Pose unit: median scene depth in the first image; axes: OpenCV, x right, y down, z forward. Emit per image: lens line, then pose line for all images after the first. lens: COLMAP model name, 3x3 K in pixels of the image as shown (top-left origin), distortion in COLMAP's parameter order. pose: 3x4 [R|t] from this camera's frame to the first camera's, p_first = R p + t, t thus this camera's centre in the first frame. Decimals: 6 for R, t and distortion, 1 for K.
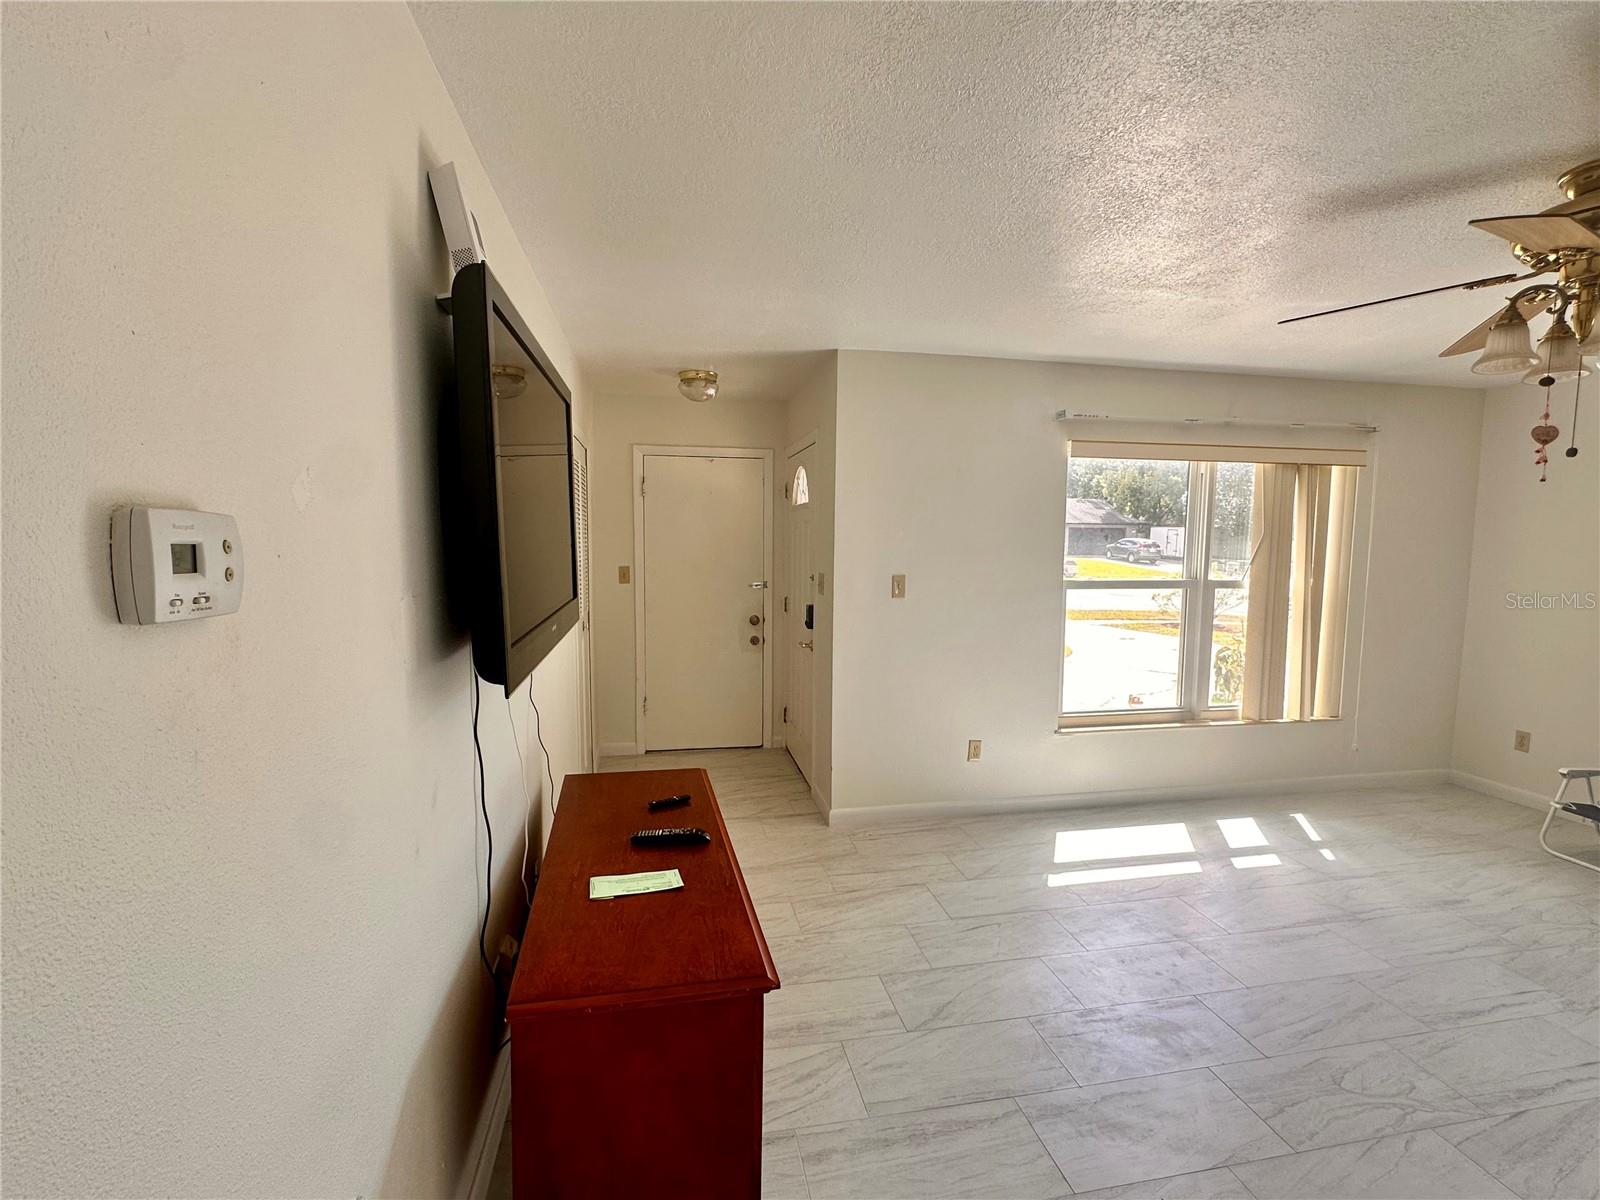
lens RADIAL K [[736.2, 0, 798.7], [0, 736.2, 603.4], [0, 0, 1]] dist [-0.004265, 0.000664]
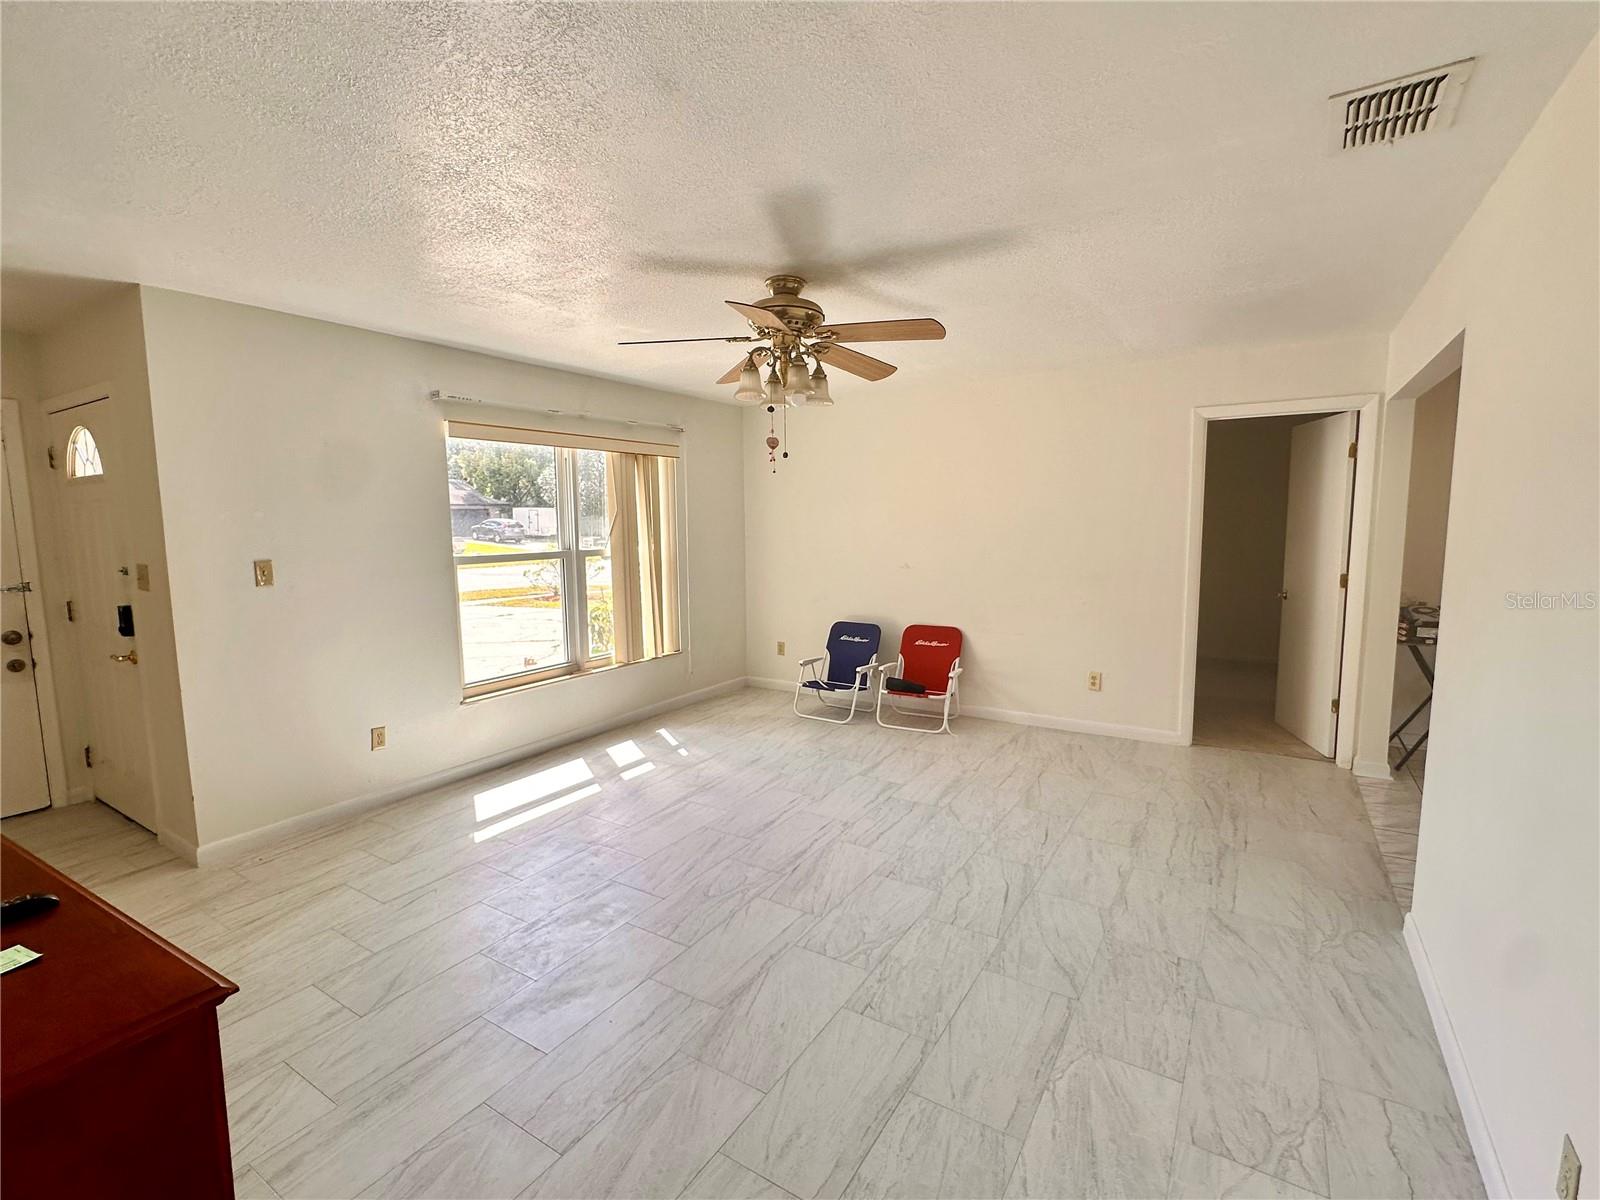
lens RADIAL K [[736.2, 0, 798.7], [0, 736.2, 603.4], [0, 0, 1]] dist [-0.004265, 0.000664]
pose [[0.686698, -0.098845, 0.720191, -0.070373], [0.080539, 0.994958, 0.059762, 0.013721], [-0.722467, 0.016965, 0.691197, -0.076690]]
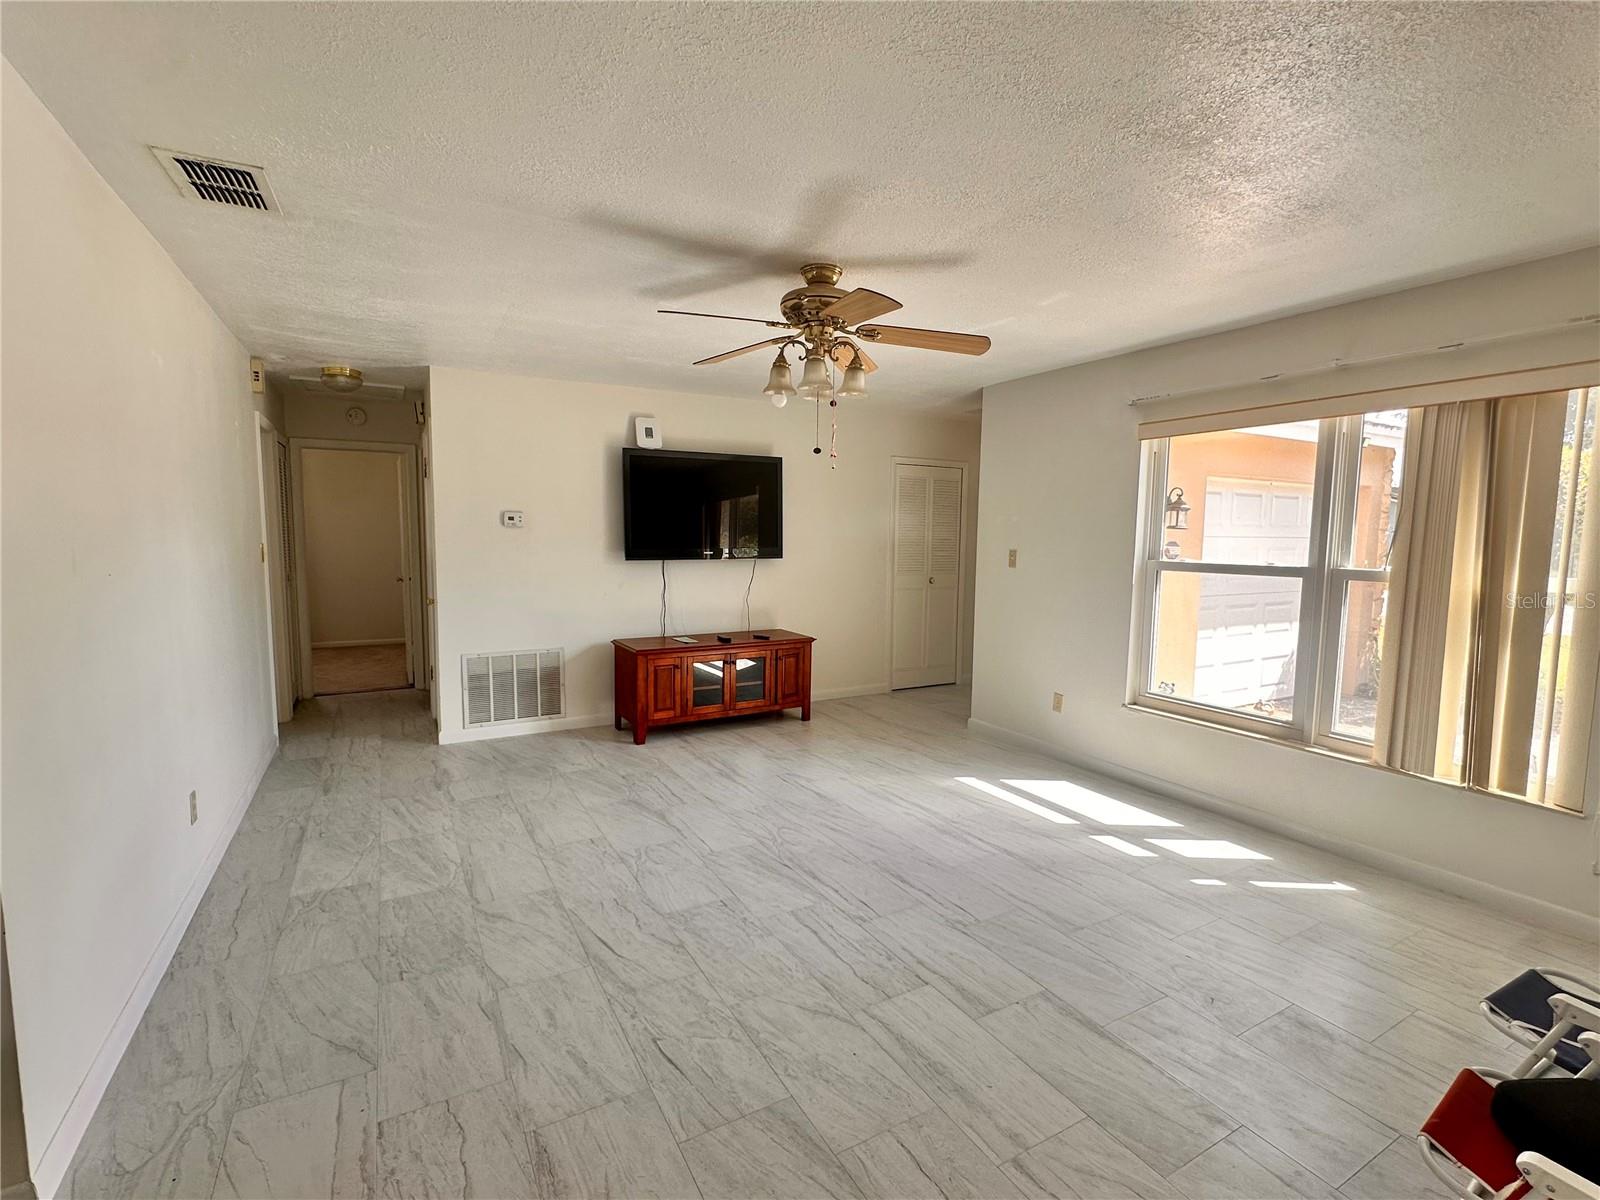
lens RADIAL K [[741.0, 0, 805.4], [0, 741.0, 604.8], [0, 0, 1]] dist [-0.009428, 0.001033]
pose [[0.315776, 0.087417, -0.944798, 1.460467], [-0.094476, 0.993695, 0.060365, 0.015550], [0.944119, 0.070199, 0.322044, 0.280292]]
